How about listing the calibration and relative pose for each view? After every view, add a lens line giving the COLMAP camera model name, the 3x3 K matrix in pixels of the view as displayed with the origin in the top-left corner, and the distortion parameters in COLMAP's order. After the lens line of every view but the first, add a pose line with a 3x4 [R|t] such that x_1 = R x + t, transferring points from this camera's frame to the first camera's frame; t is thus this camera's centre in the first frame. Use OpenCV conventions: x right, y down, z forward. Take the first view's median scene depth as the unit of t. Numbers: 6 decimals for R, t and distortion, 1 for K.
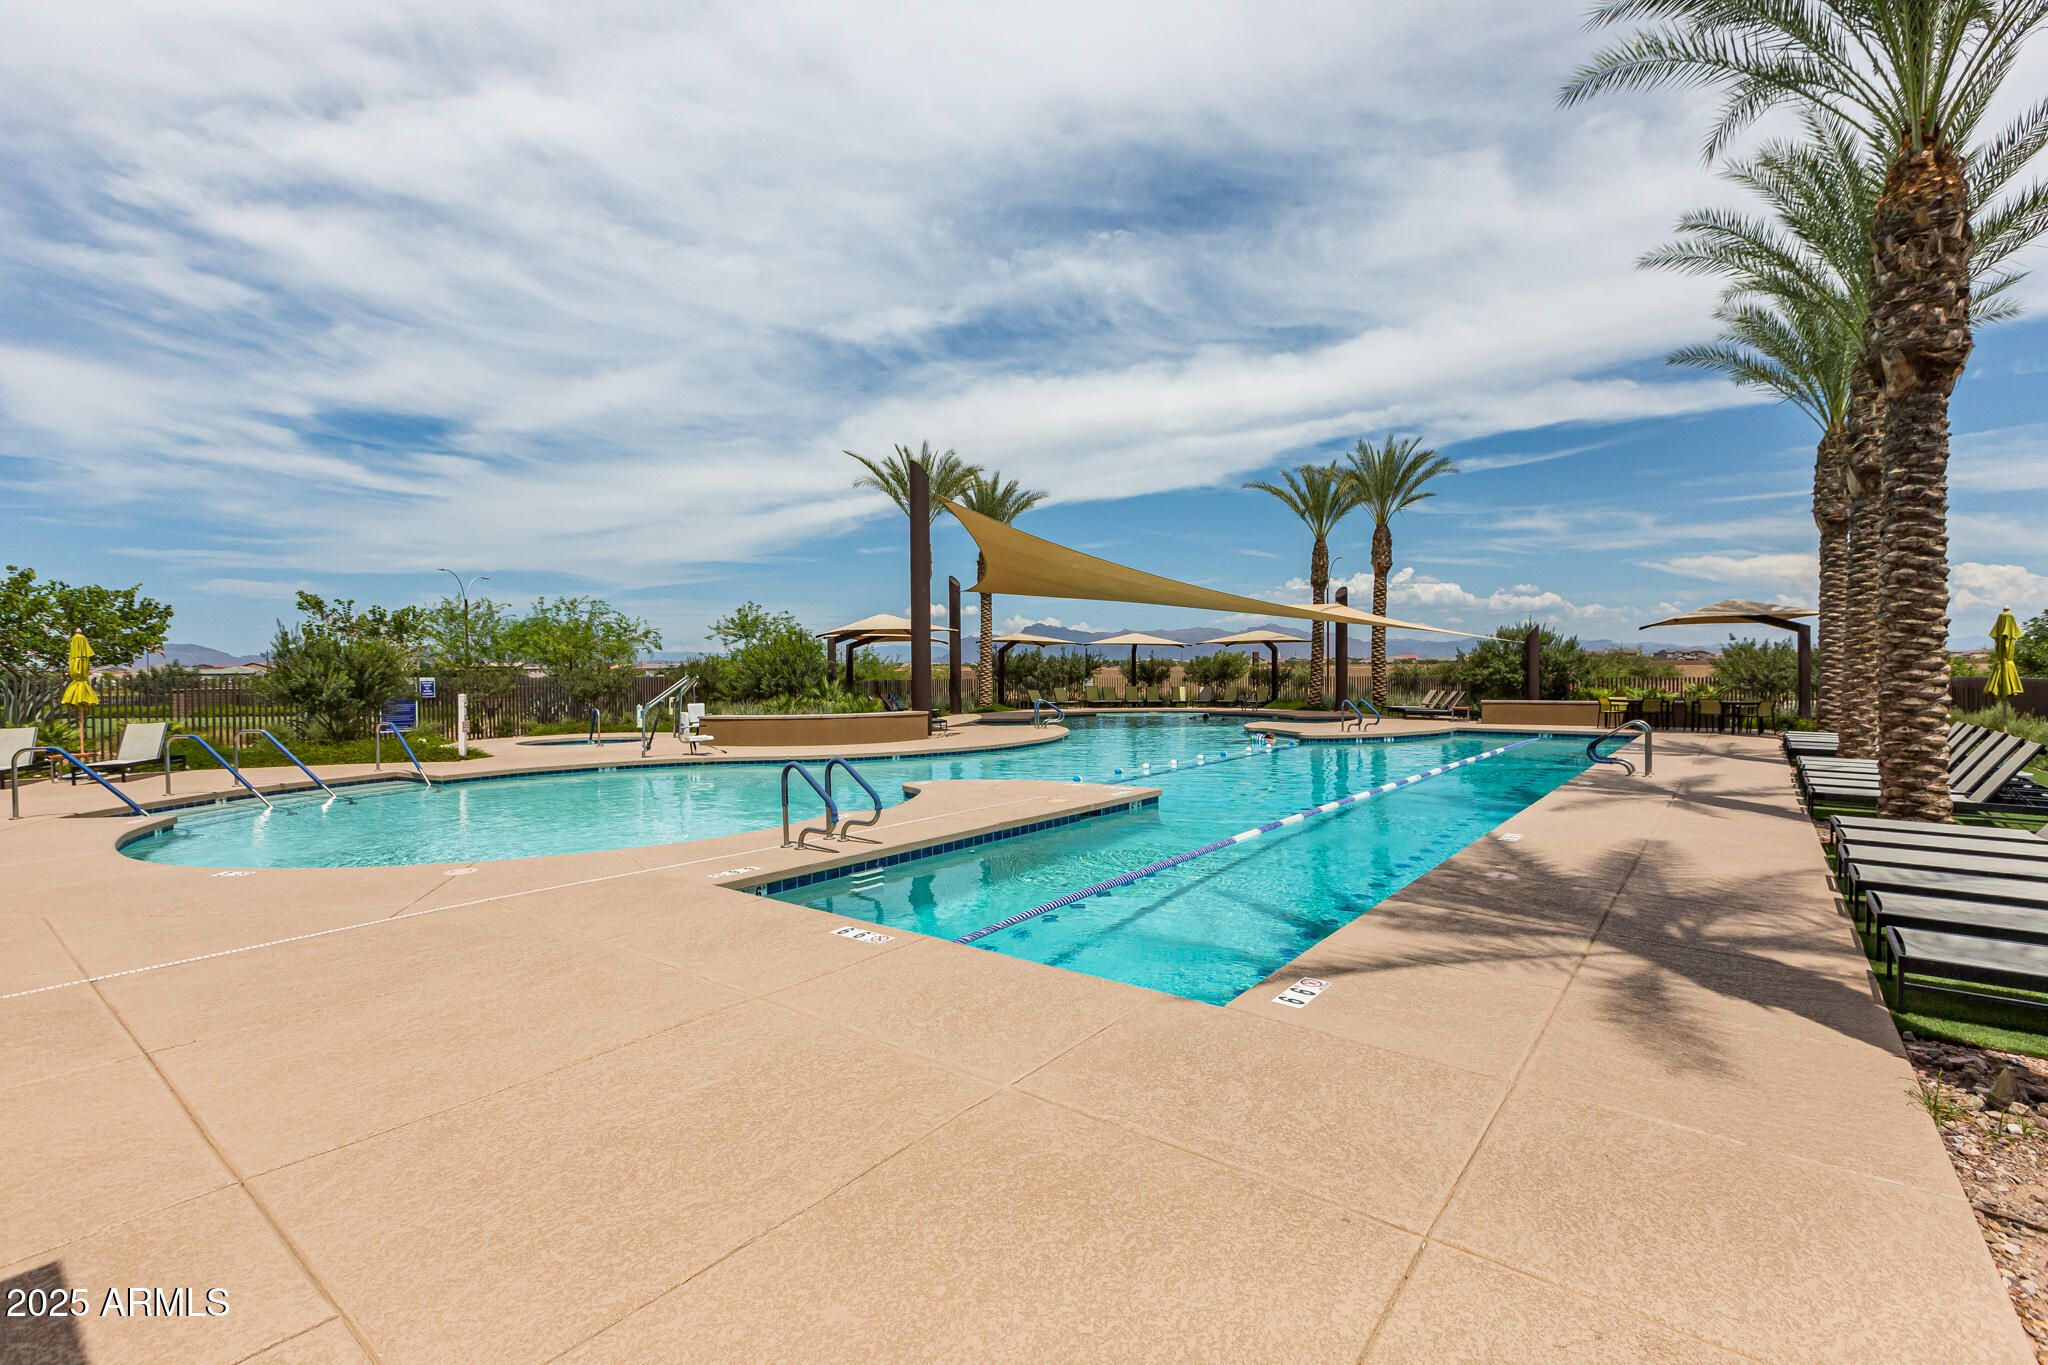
lens RADIAL K [[894.6, 0, 1015.7], [0, 894.6, 682.4], [0, 0, 1]] dist [0.000438, -0.000950]
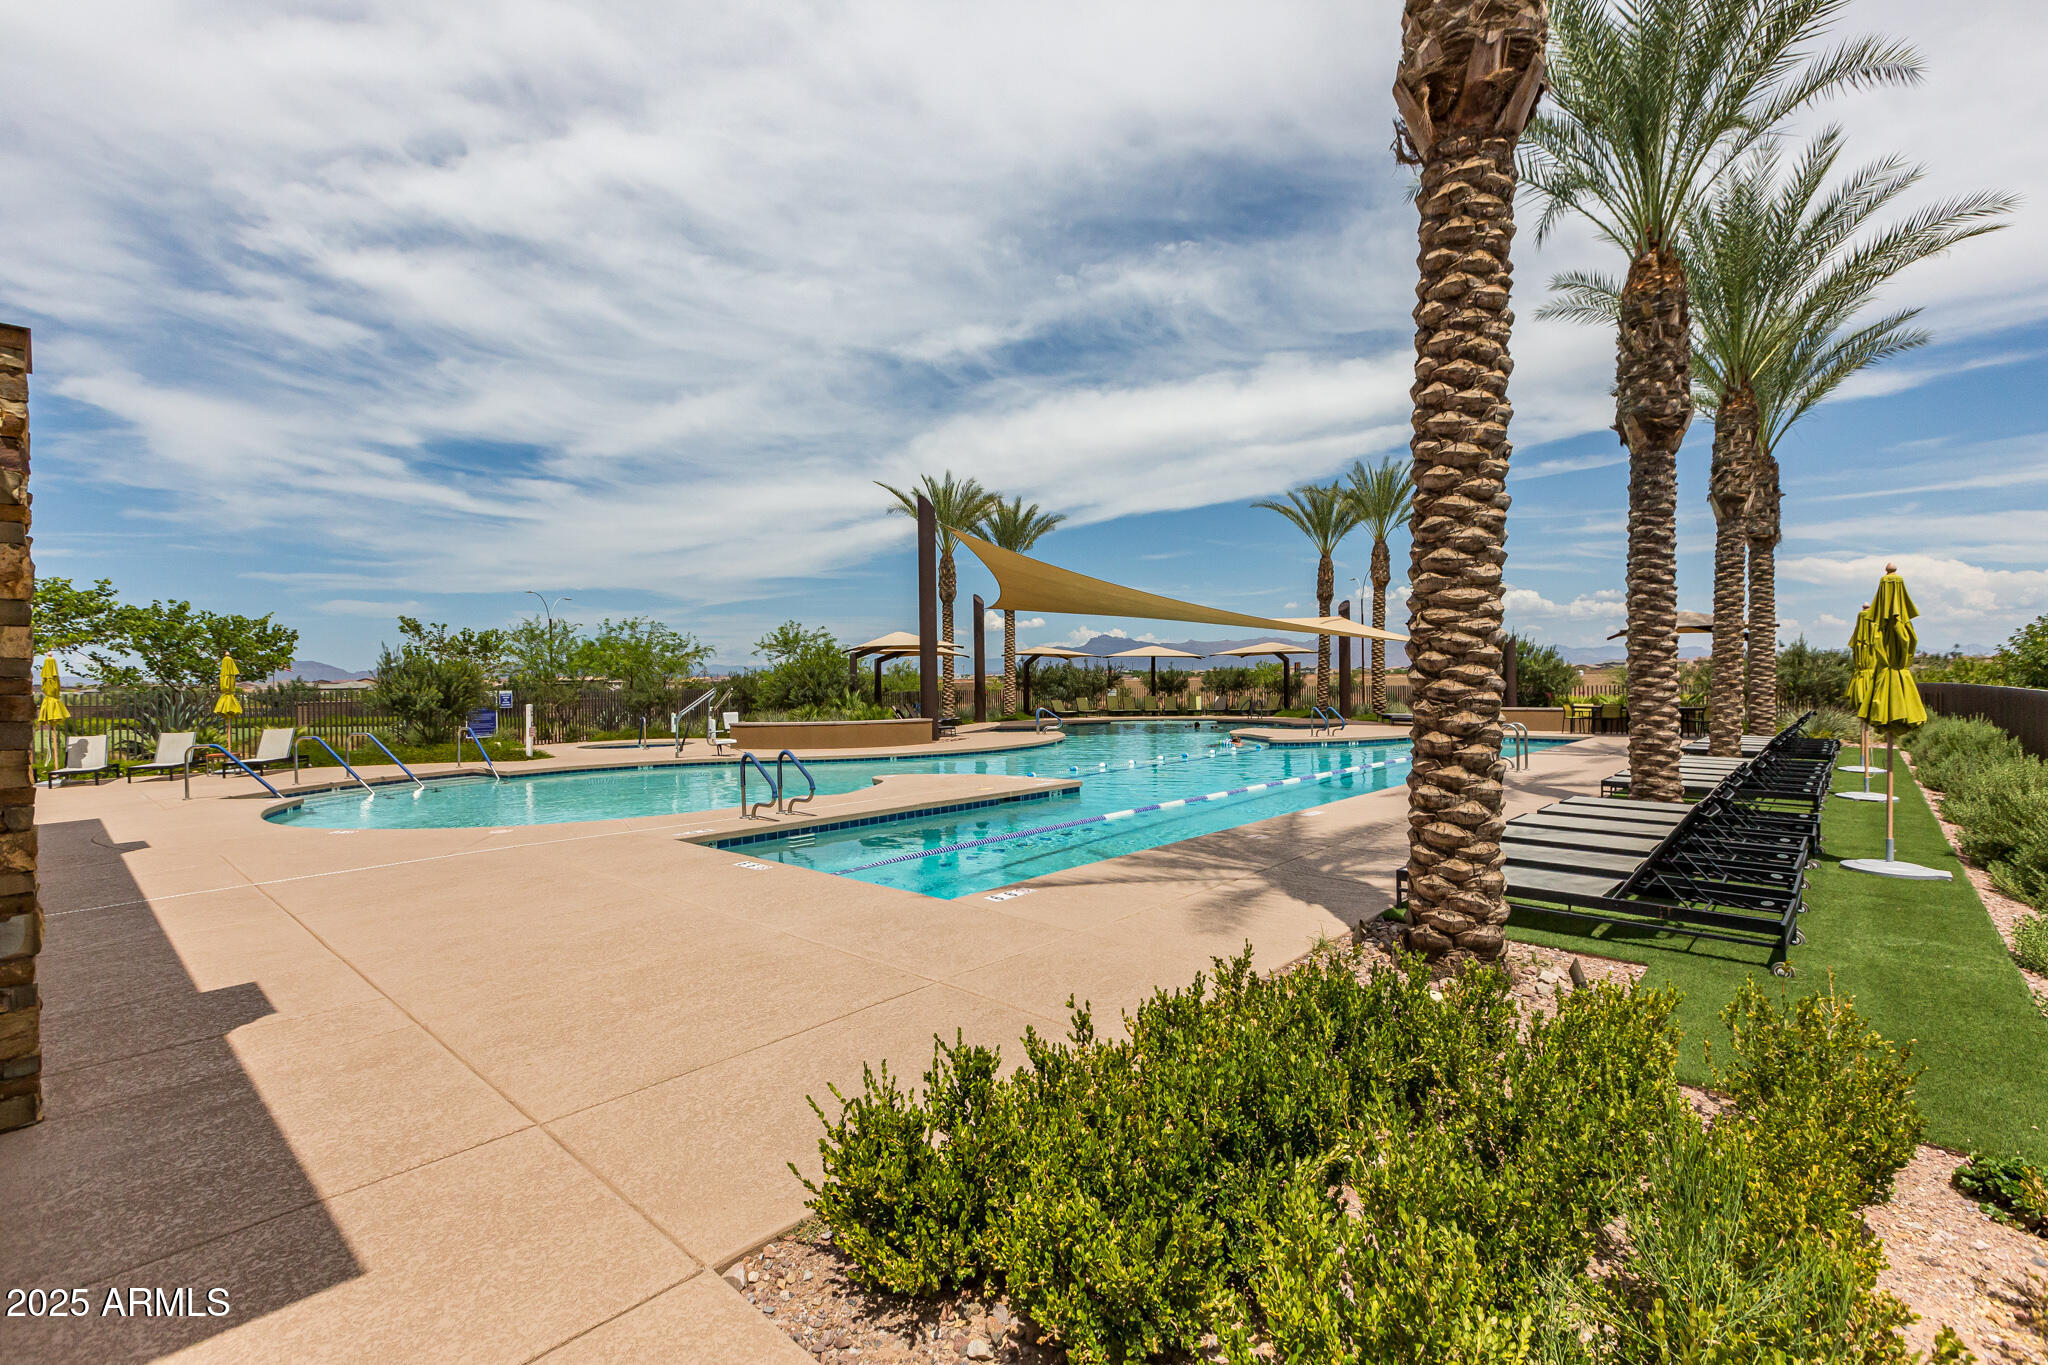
lens RADIAL K [[892.1, 0, 1024.0], [0, 892.1, 682.5], [0, 0, 1]] dist [-0.001843, 0.000004]
pose [[0.997558, -0.005459, -0.069636, 0.070687], [0.004595, 0.999911, -0.012561, 0.001271], [0.069698, 0.012210, 0.997493, -0.079090]]
